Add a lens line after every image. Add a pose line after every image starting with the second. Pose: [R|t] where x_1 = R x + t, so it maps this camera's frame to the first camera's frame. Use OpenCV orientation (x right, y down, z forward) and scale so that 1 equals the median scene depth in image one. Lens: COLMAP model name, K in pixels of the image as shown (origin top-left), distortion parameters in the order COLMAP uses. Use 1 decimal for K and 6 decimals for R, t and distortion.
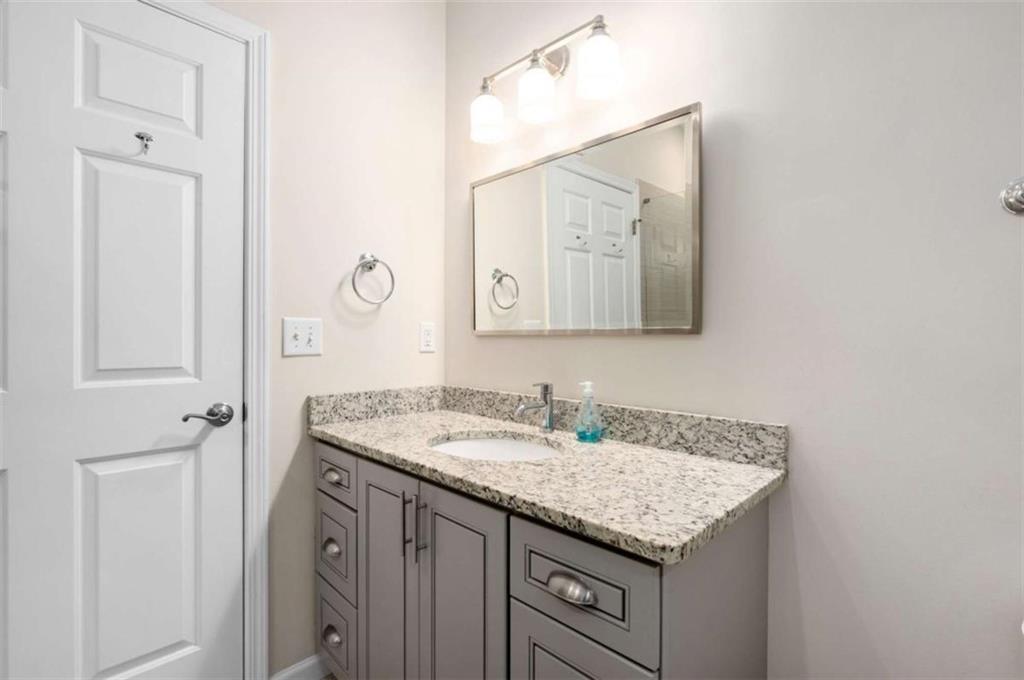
lens RADIAL K [[462.5, 0, 517.5], [0, 462.5, 339.4], [0, 0, 1]] dist [0.000550, -0.000063]
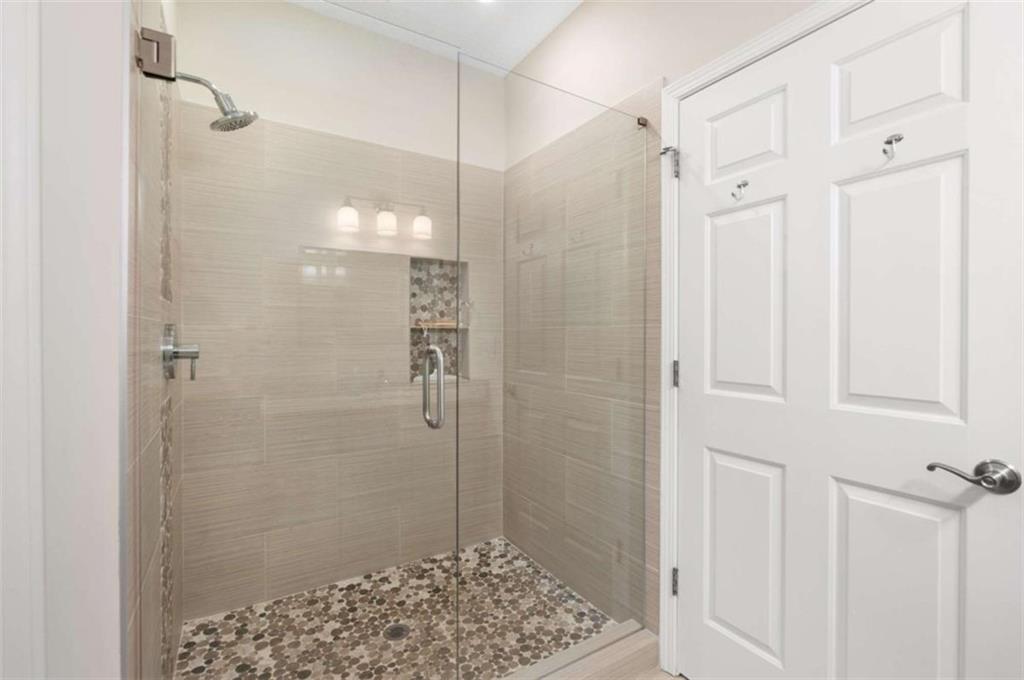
lens RADIAL K [[462.5, 0, 517.5], [0, 462.5, 339.4], [0, 0, 1]] dist [0.000550, -0.000063]
pose [[-0.235507, 0.003082, -0.971868, 0.227492], [-0.001443, 0.999993, 0.003520, -0.051410], [0.971872, 0.002231, -0.235501, 0.489031]]
